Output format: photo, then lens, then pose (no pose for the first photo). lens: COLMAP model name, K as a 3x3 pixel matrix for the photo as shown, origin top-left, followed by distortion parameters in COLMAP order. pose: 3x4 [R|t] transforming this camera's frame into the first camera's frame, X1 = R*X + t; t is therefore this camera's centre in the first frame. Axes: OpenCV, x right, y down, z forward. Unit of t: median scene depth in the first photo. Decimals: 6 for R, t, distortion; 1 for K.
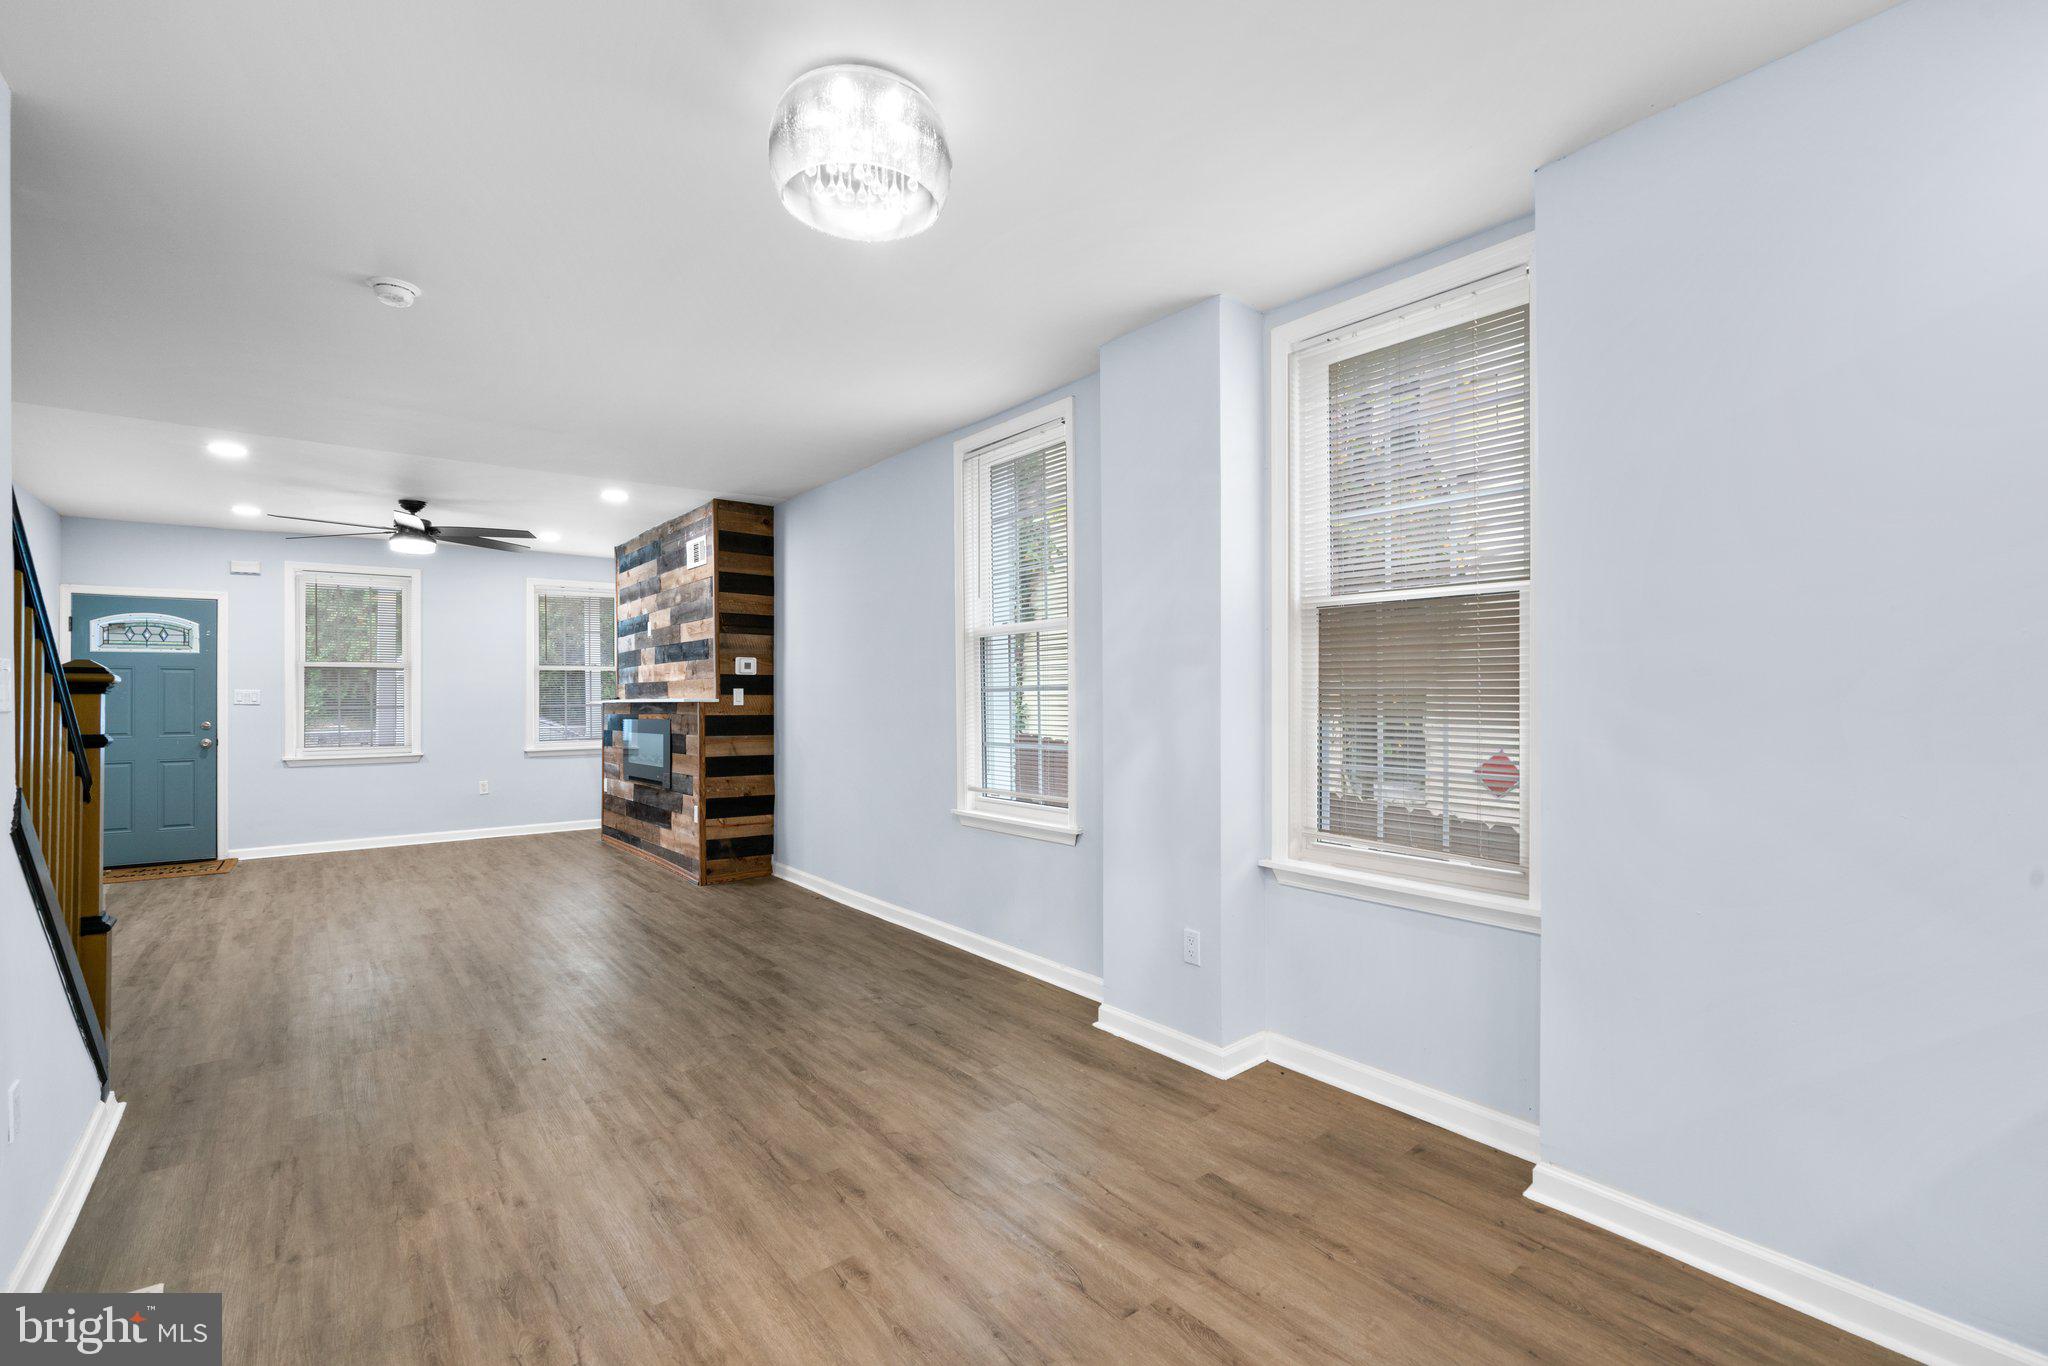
lens RADIAL K [[923.1, 0, 1022.3], [0, 923.1, 692.2], [0, 0, 1]] dist [-0.007306, 0.003297]
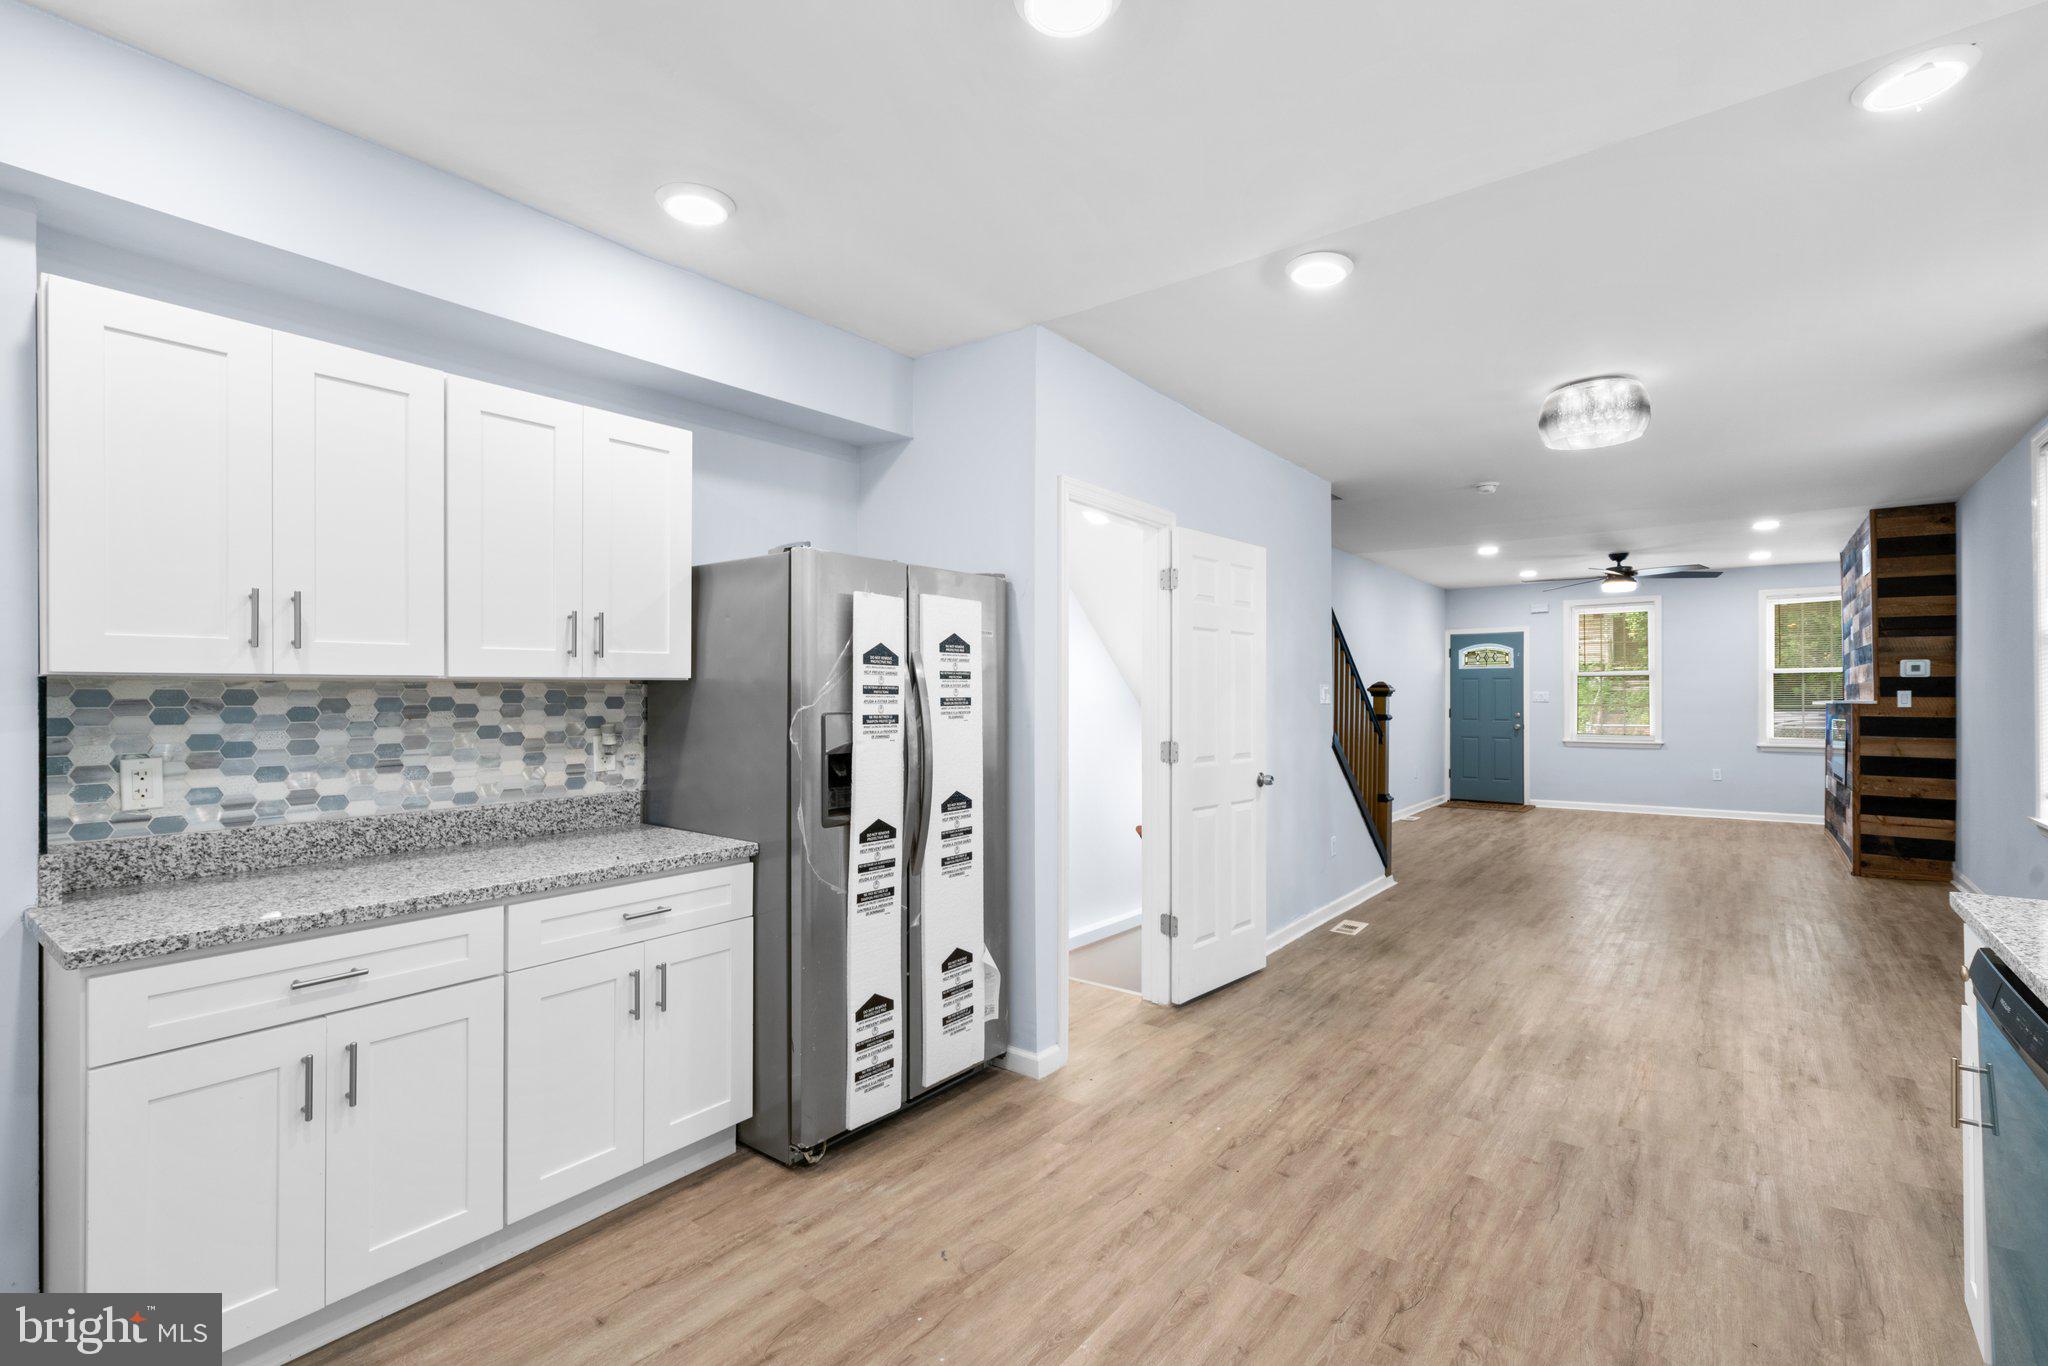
lens RADIAL K [[923.1, 0, 1014.8], [0, 923.1, 690.9], [0, 0, 1]] dist [-0.007306, 0.003297]
pose [[0.240793, -0.001953, -0.970575, 0.429614], [0.002994, 0.999995, -0.001269, -0.005286], [0.970572, -0.002600, 0.240798, -0.189422]]
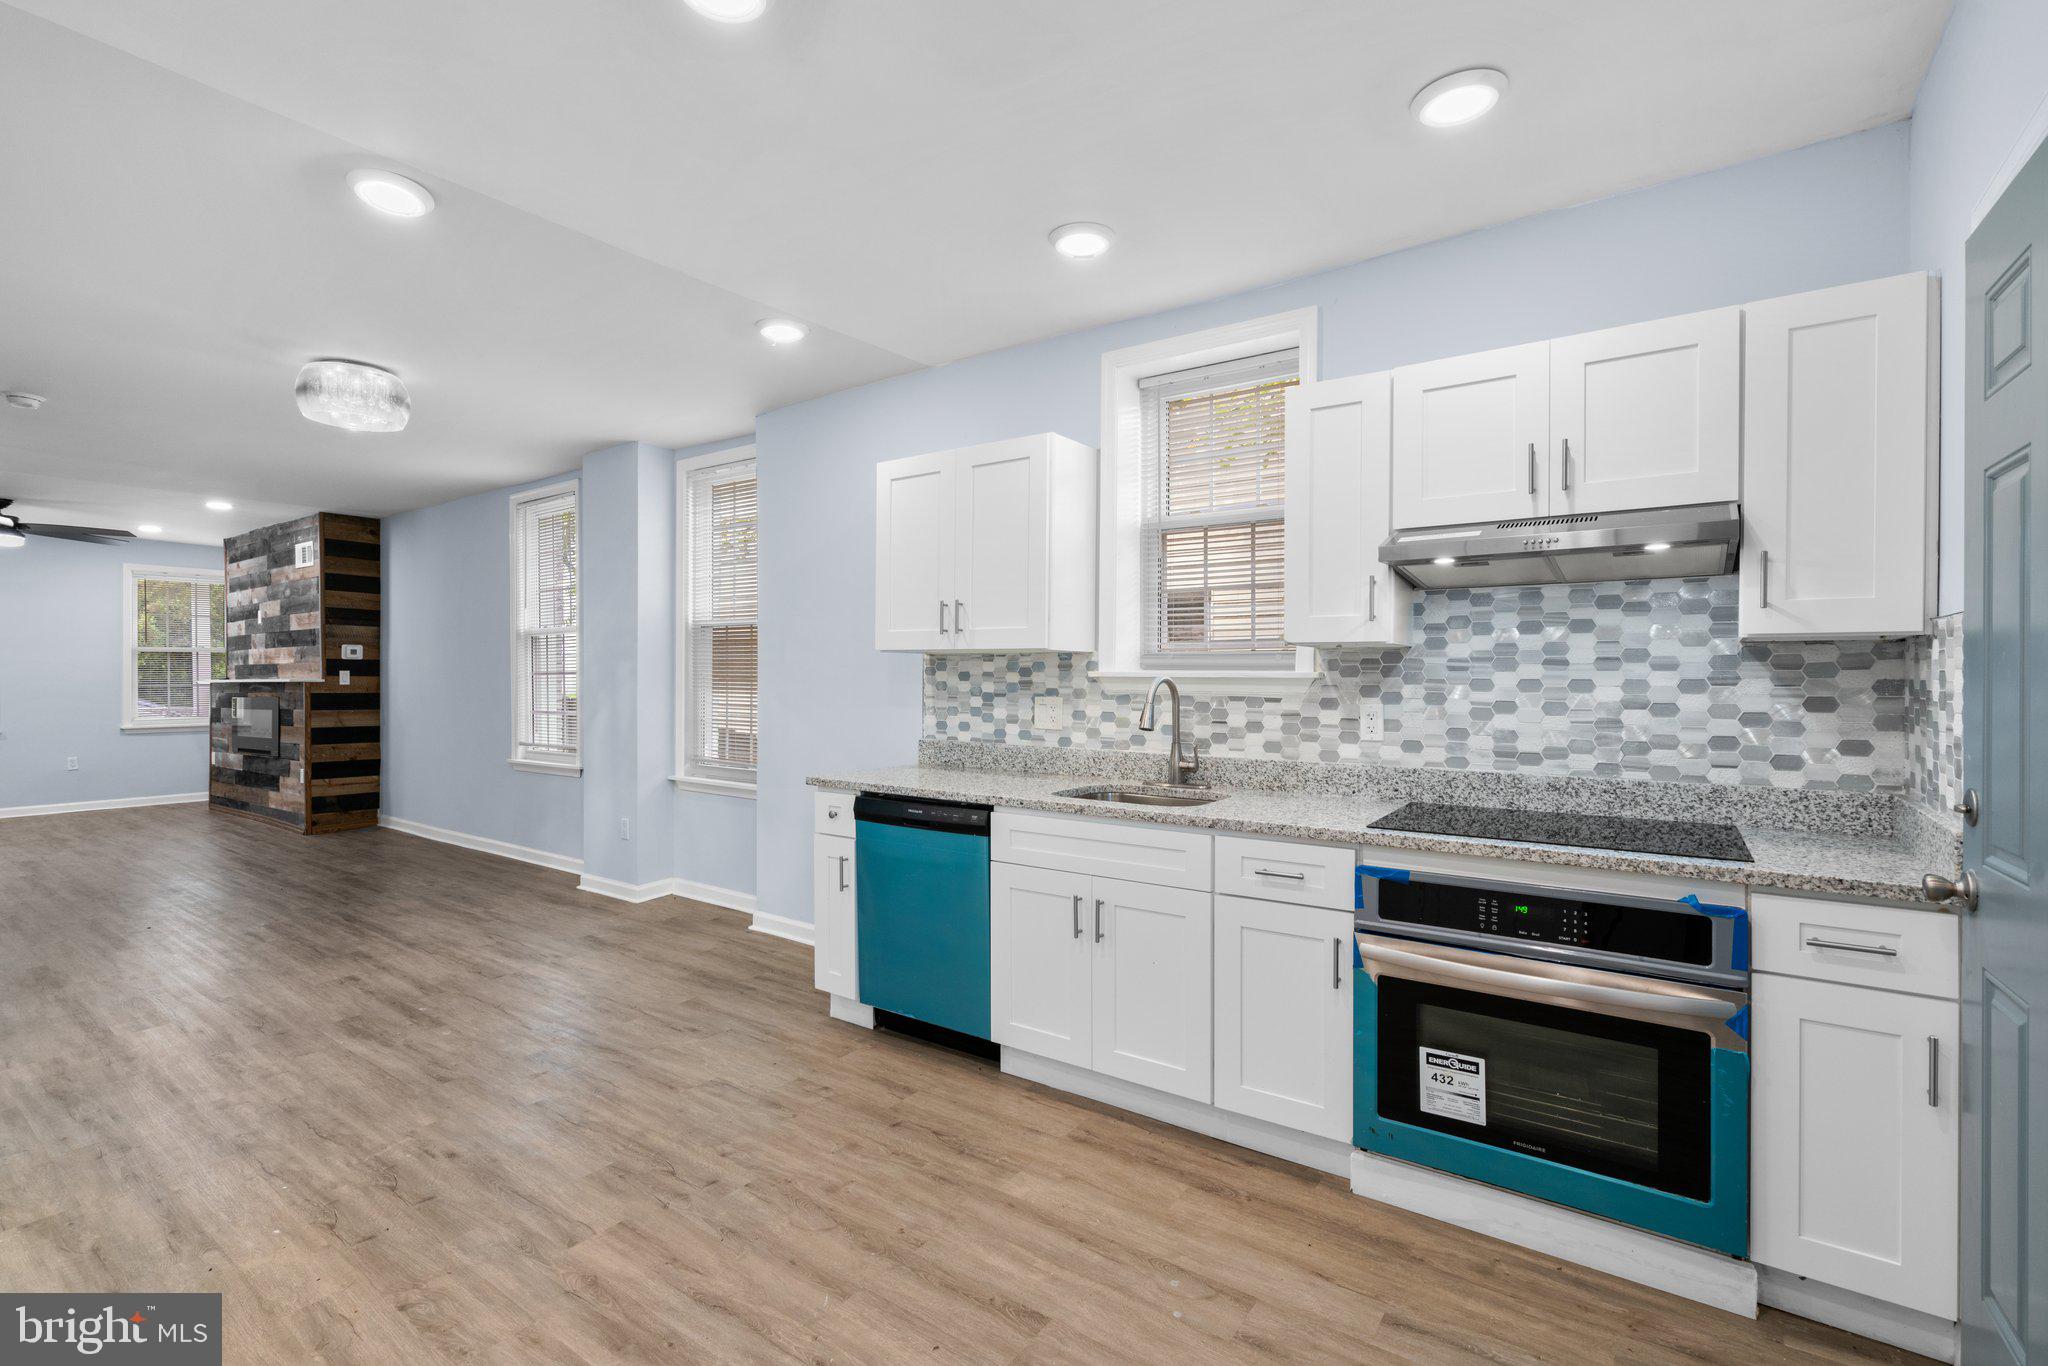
lens RADIAL K [[923.1, 0, 1022.7], [0, 923.1, 680.0], [0, 0, 1]] dist [-0.007306, 0.003297]
pose [[0.958930, 0.003416, 0.283622, 0.194291], [-0.005119, 0.999973, 0.005265, -0.002587], [-0.283597, -0.006501, 0.958922, -0.388557]]
